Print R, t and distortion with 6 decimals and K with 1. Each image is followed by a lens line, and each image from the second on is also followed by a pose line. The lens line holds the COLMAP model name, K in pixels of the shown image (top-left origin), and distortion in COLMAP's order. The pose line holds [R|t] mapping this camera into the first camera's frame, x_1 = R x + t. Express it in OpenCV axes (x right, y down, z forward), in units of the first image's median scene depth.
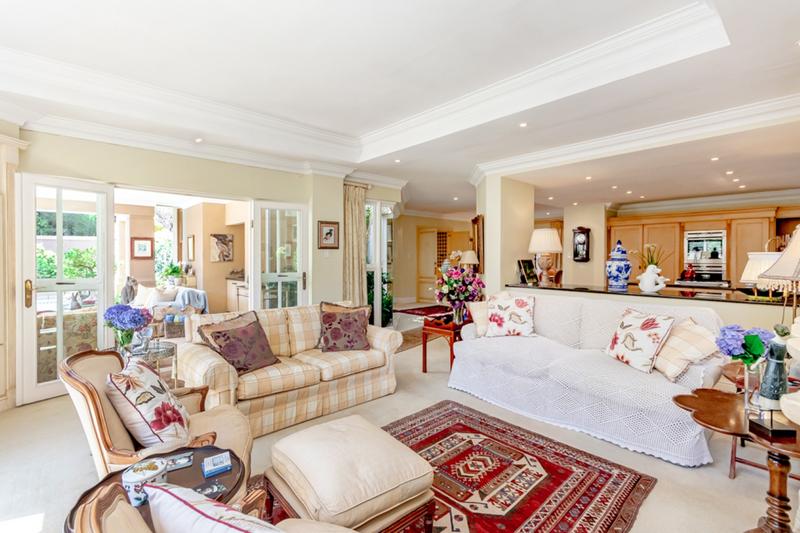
lens RADIAL K [[370.2, 0, 399.9], [0, 370.2, 263.3], [0, 0, 1]] dist [0.012862, 0.000470]
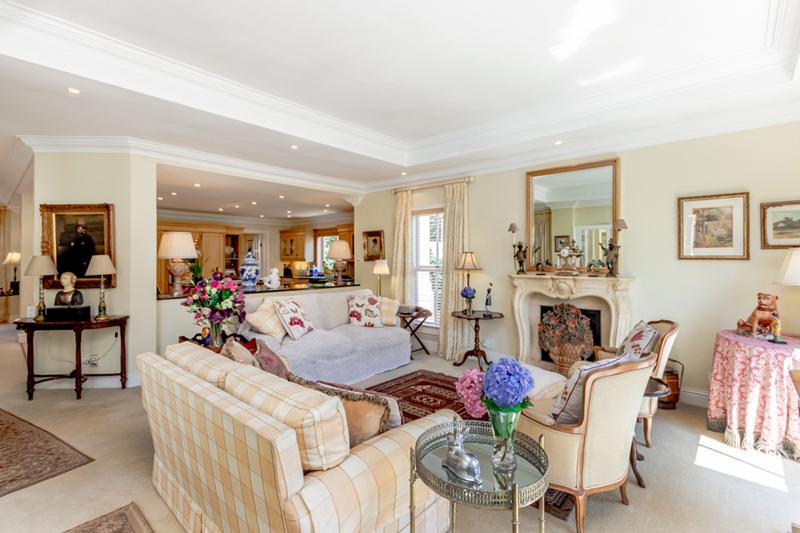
lens RADIAL K [[370.2, 0, 399.5], [0, 370.2, 264.8], [0, 0, 1]] dist [0.012862, 0.000470]
pose [[-0.113504, -0.017074, 0.993391, -1.058017], [-0.000452, 0.999853, 0.017134, -0.048129], [-0.993537, 0.001496, -0.113495, 1.019685]]
